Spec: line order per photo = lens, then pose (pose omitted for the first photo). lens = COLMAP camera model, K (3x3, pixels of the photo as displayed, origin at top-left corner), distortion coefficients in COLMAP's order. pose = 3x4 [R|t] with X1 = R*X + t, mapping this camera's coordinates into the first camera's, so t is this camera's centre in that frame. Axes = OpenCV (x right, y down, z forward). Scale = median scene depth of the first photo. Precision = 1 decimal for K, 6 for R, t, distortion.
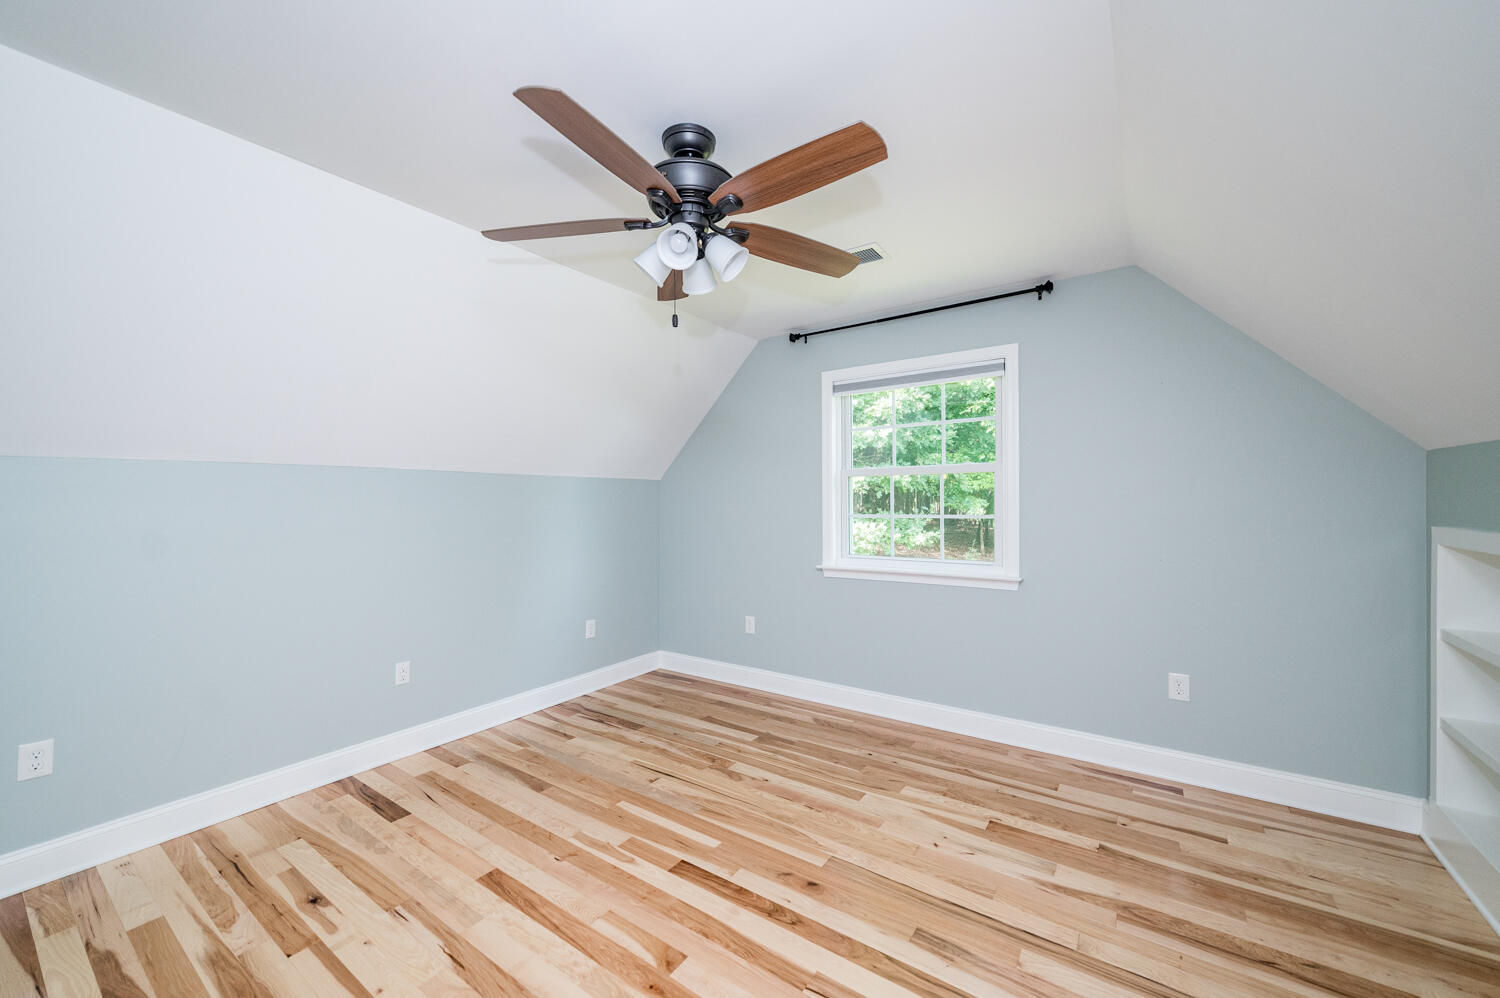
lens RADIAL K [[566.5, 0, 750.4], [0, 566.5, 499.1], [0, 0, 1]] dist [-0.006423, 0.002463]
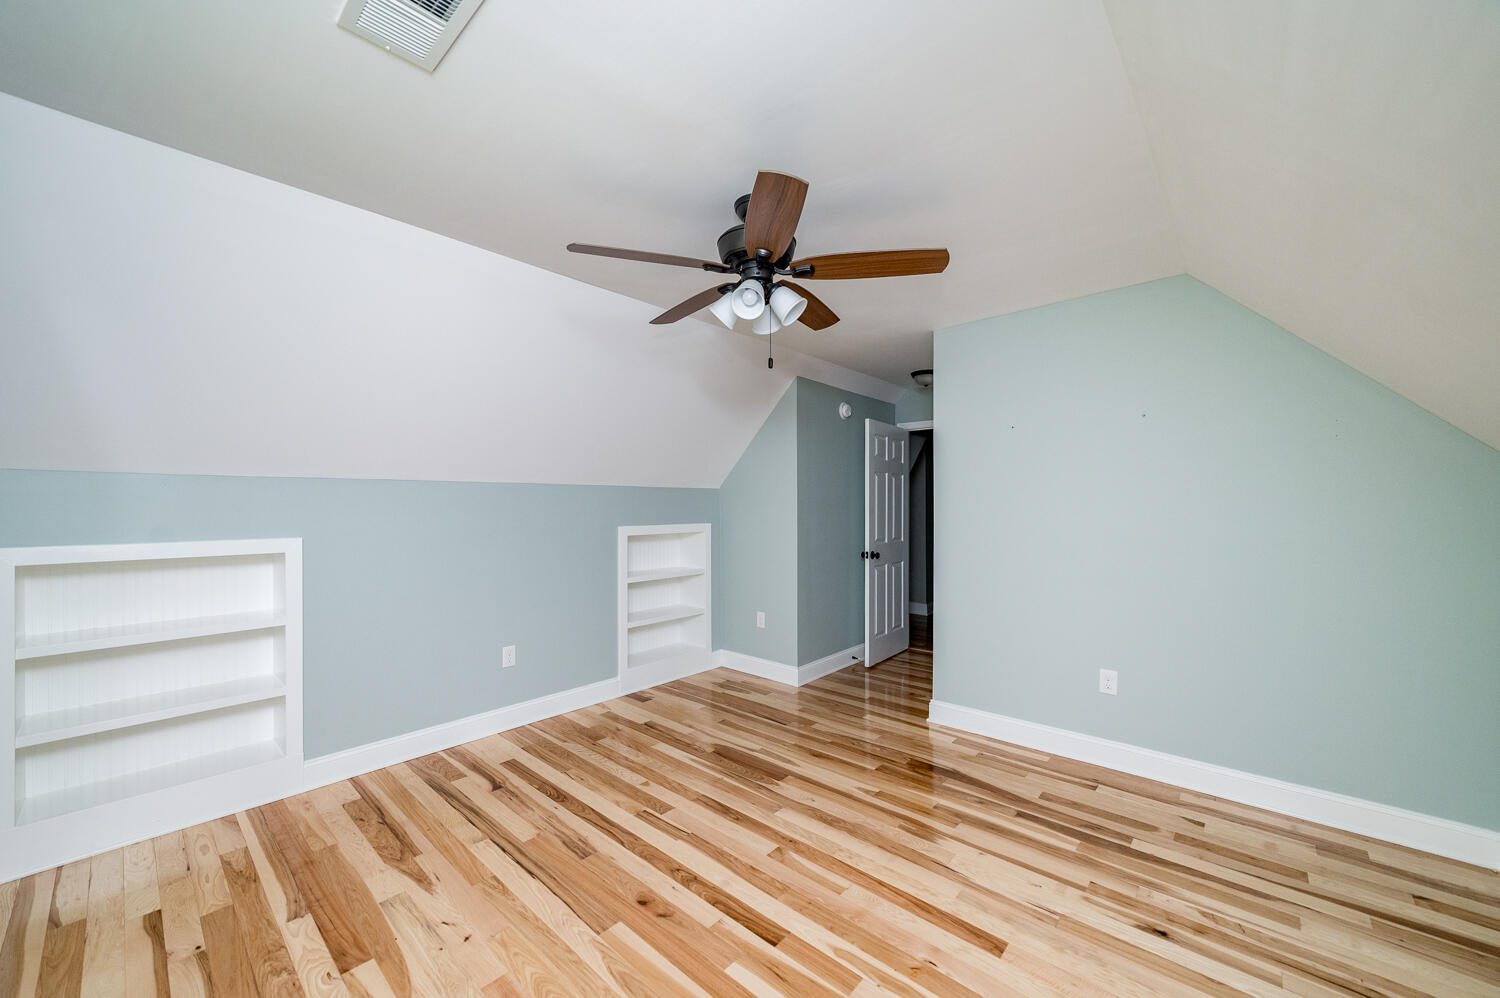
lens RADIAL K [[566.5, 0, 750.8], [0, 566.5, 503.3], [0, 0, 1]] dist [-0.006423, 0.002463]
pose [[-0.992306, 0.013208, 0.123100, -0.219035], [0.012752, 0.999909, -0.004497, -0.010960], [-0.123149, -0.002893, -0.992384, 2.045995]]
